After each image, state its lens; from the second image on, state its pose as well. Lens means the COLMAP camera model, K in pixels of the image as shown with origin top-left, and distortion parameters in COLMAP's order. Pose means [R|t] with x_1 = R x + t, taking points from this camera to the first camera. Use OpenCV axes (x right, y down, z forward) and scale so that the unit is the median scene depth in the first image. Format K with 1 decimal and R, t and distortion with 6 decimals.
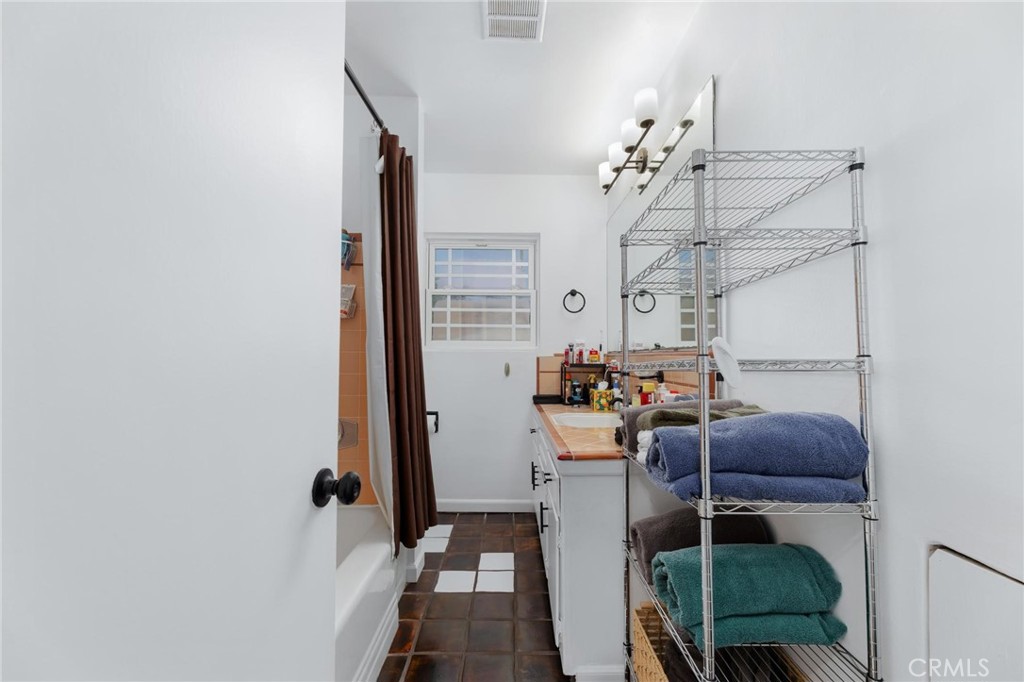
lens RADIAL K [[411.5, 0, 512.0], [0, 411.5, 341.0], [0, 0, 1]] dist [-0.000166, -0.000077]
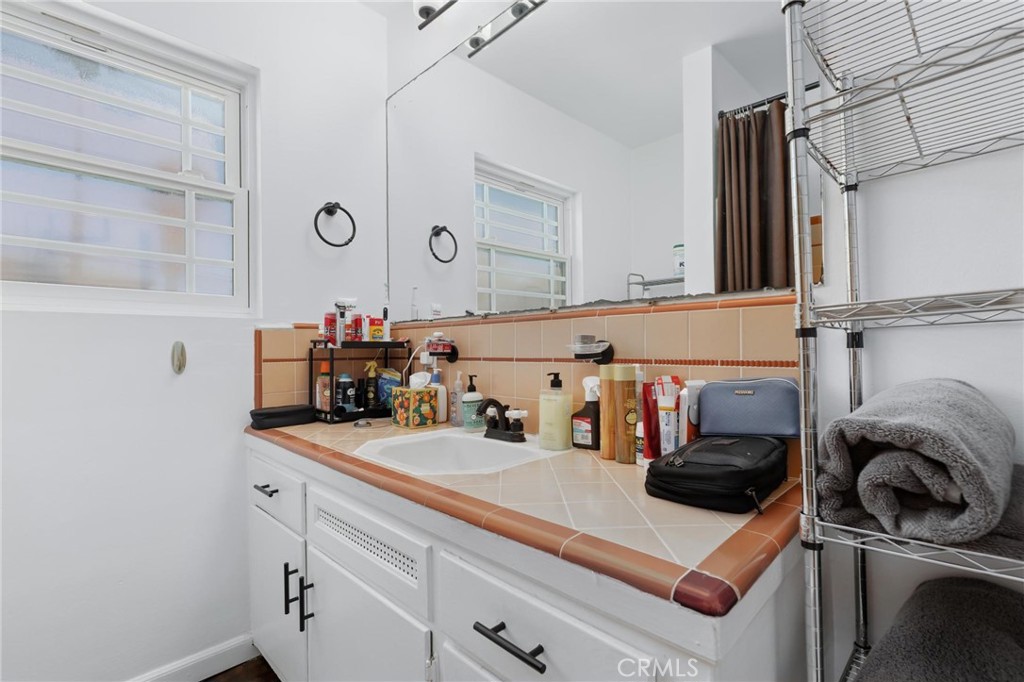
lens RADIAL K [[459.5, 0, 510.4], [0, 459.5, 345.5], [0, 0, 1]] dist [0.001054, 0.000163]
pose [[0.710774, -0.007610, 0.703379, -0.106912], [-0.013425, 0.999613, 0.024381, 0.041662], [-0.703292, -0.026772, 0.710396, 0.431317]]
